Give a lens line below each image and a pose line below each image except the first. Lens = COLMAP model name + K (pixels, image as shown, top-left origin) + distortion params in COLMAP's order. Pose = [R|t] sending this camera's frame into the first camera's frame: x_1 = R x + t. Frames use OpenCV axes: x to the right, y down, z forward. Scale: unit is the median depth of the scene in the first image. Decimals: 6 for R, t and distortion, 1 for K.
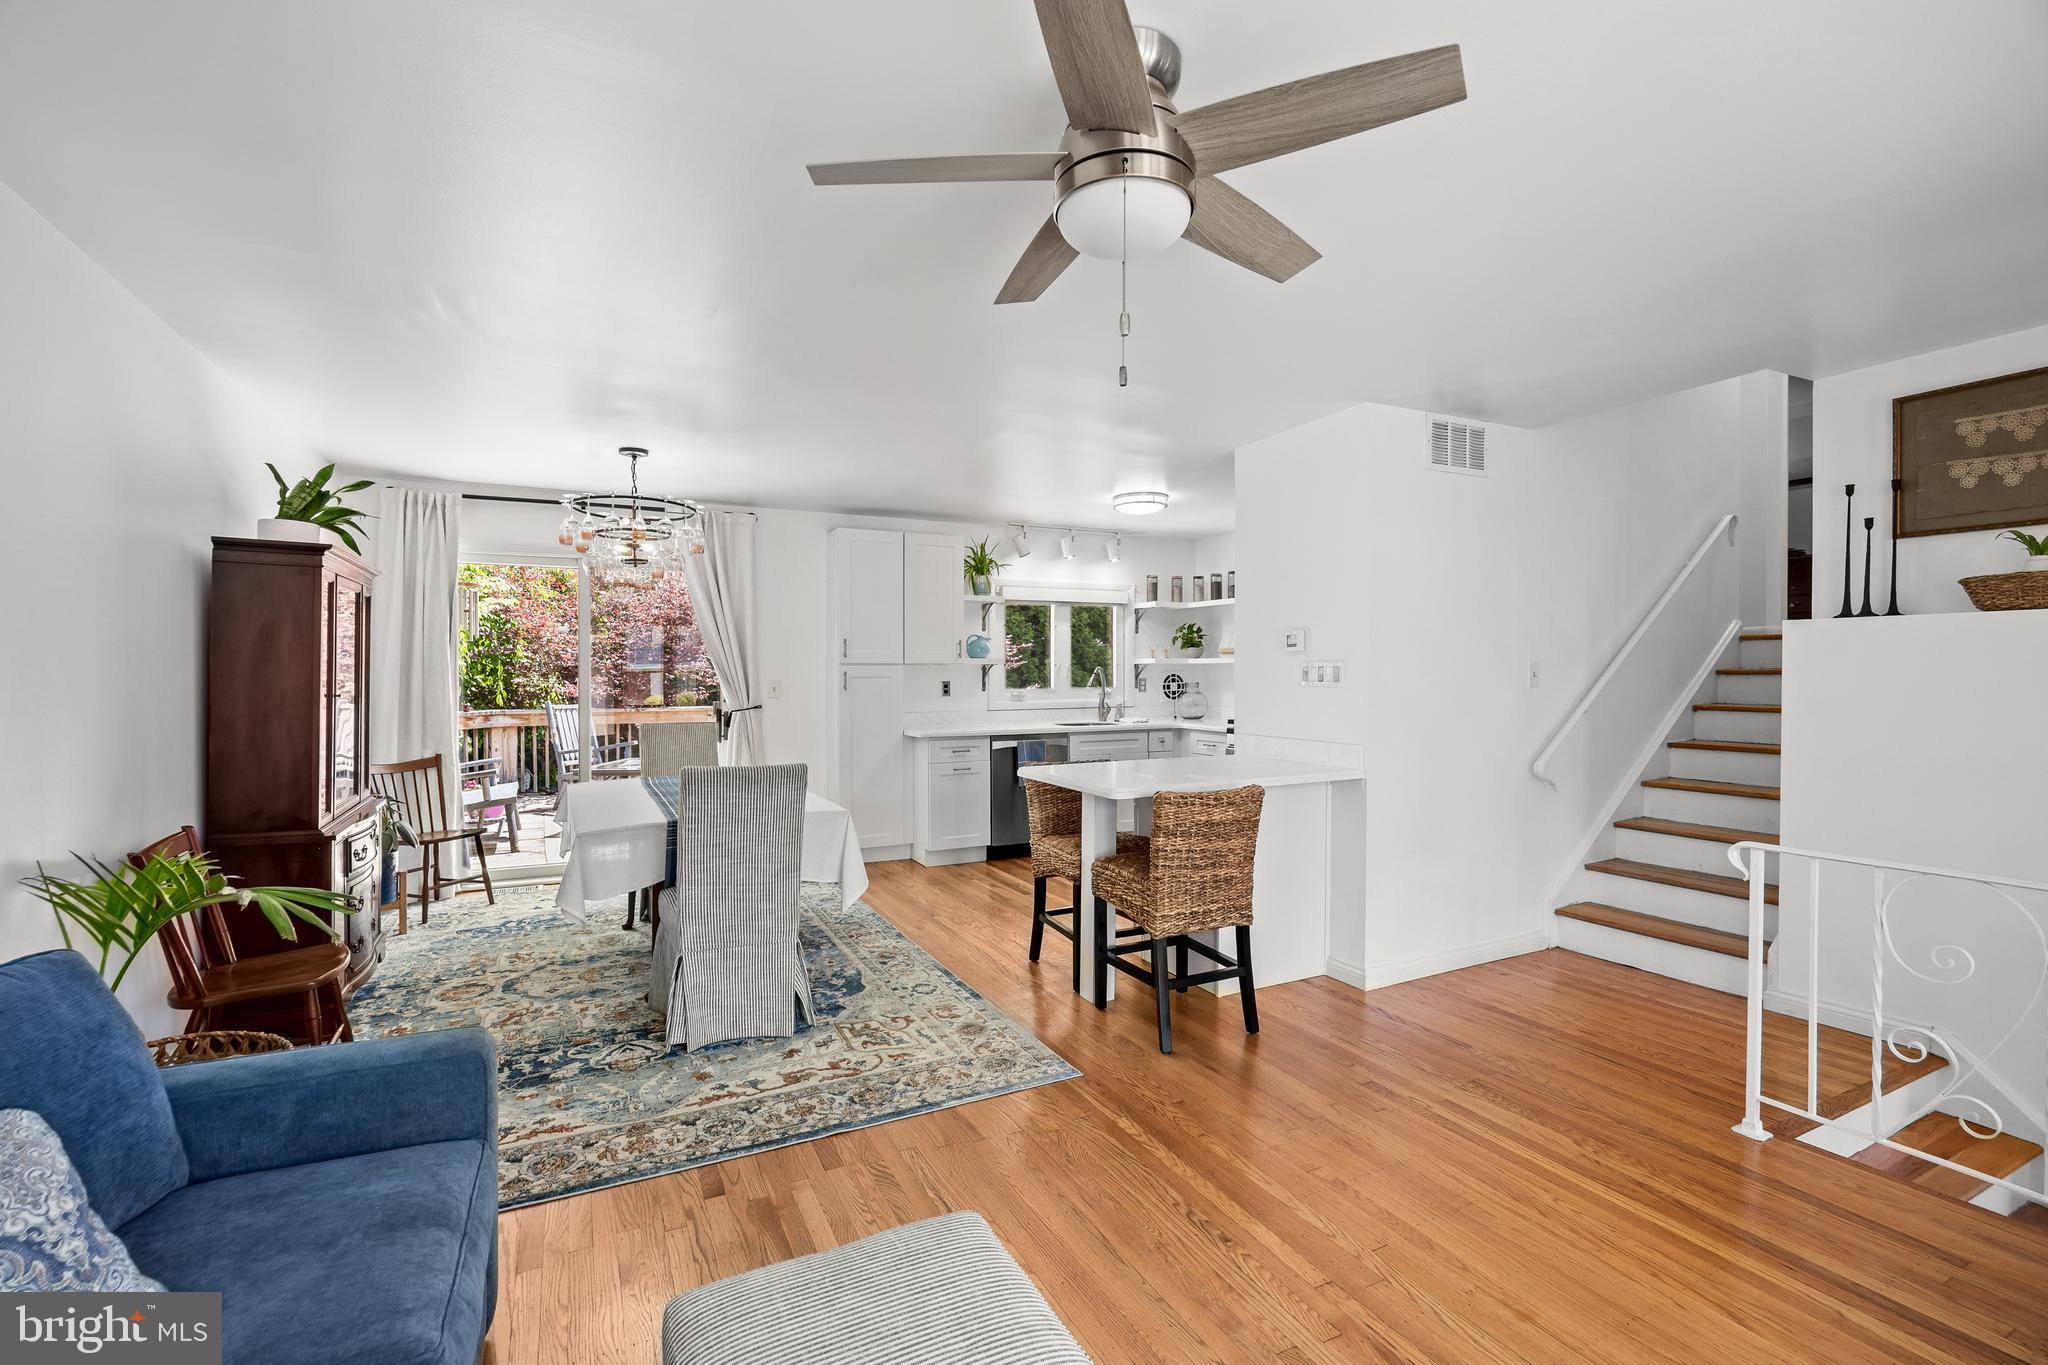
lens RADIAL K [[882.5, 0, 1023.8], [0, 882.5, 672.1], [0, 0, 1]] dist [-0.005167, -0.000542]
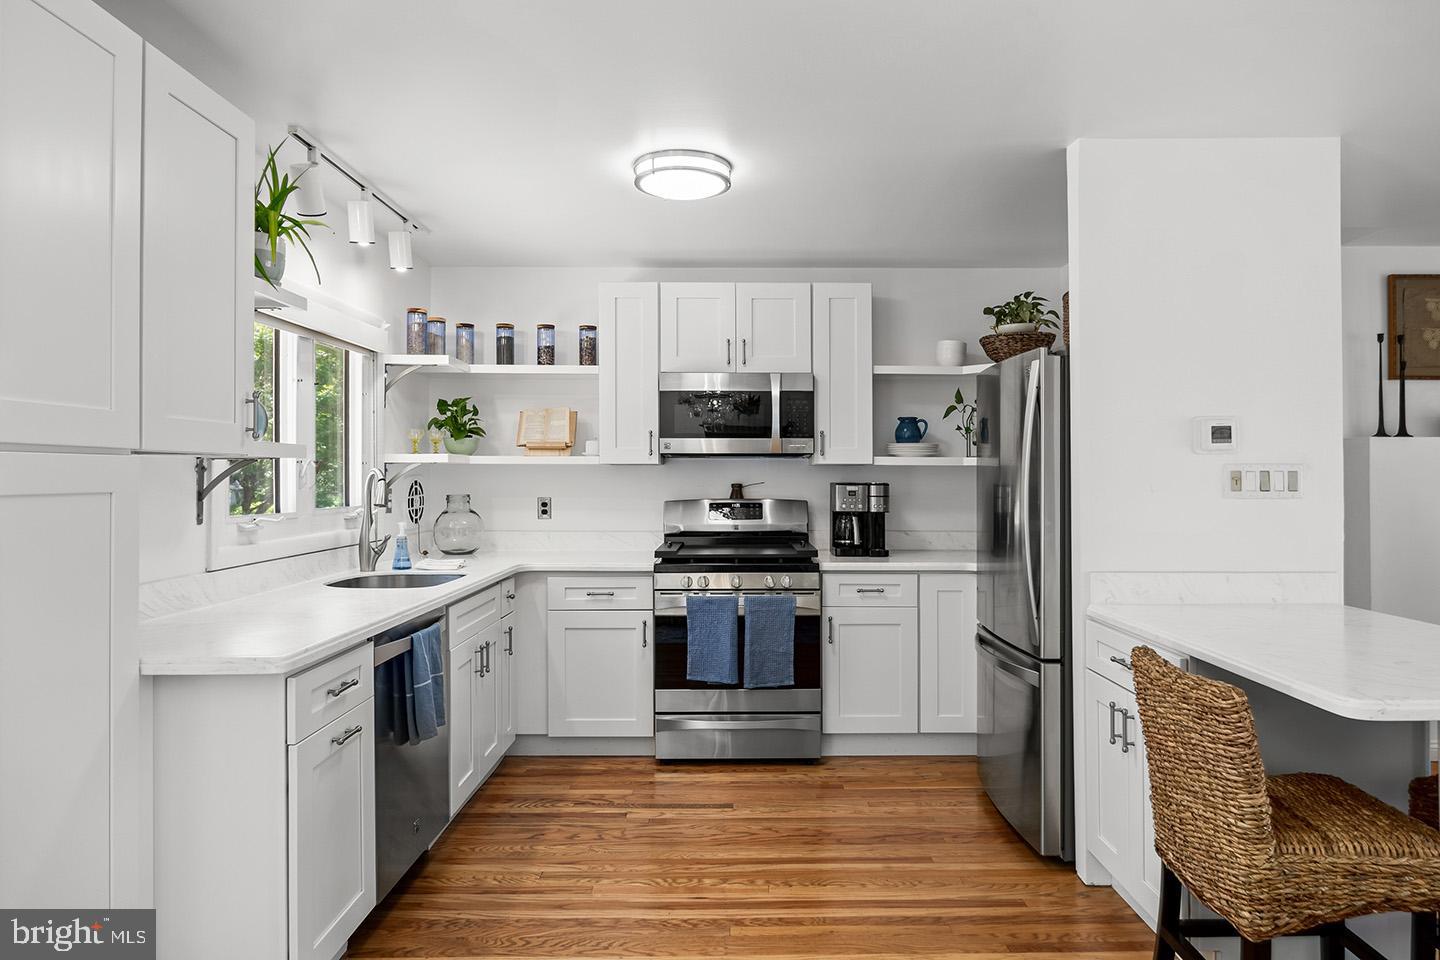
lens RADIAL K [[883.4, 0, 723.5], [0, 883.4, 466.5], [0, 0, 1]] dist [-0.025077, -0.006244]
pose [[0.450684, 0.012843, 0.892591, -0.290002], [-0.001108, 0.999904, -0.013827, 0.000445], [-0.892683, 0.005243, 0.450655, 0.590385]]
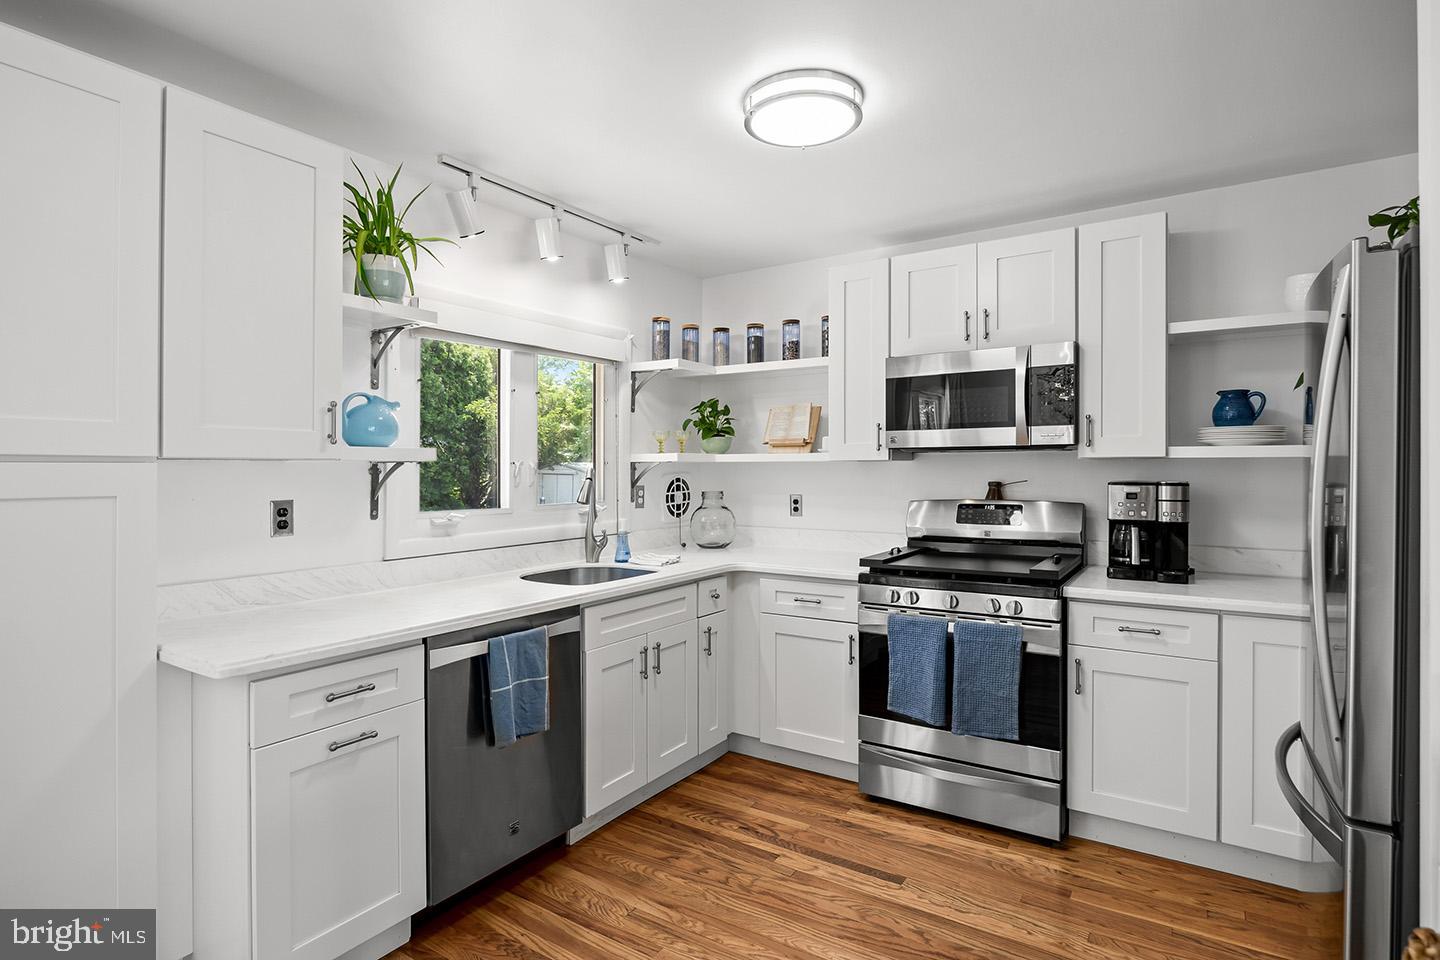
lens RADIAL K [[730.7, 0, 716.4], [0, 730.7, 473.8], [0, 0, 1]] dist [-0.013929, -0.000911]
pose [[0.870988, -0.004480, 0.491283, -0.074670], [0.002742, 0.999987, 0.004258, -0.003537], [-0.491296, -0.002361, 0.870989, 0.562377]]
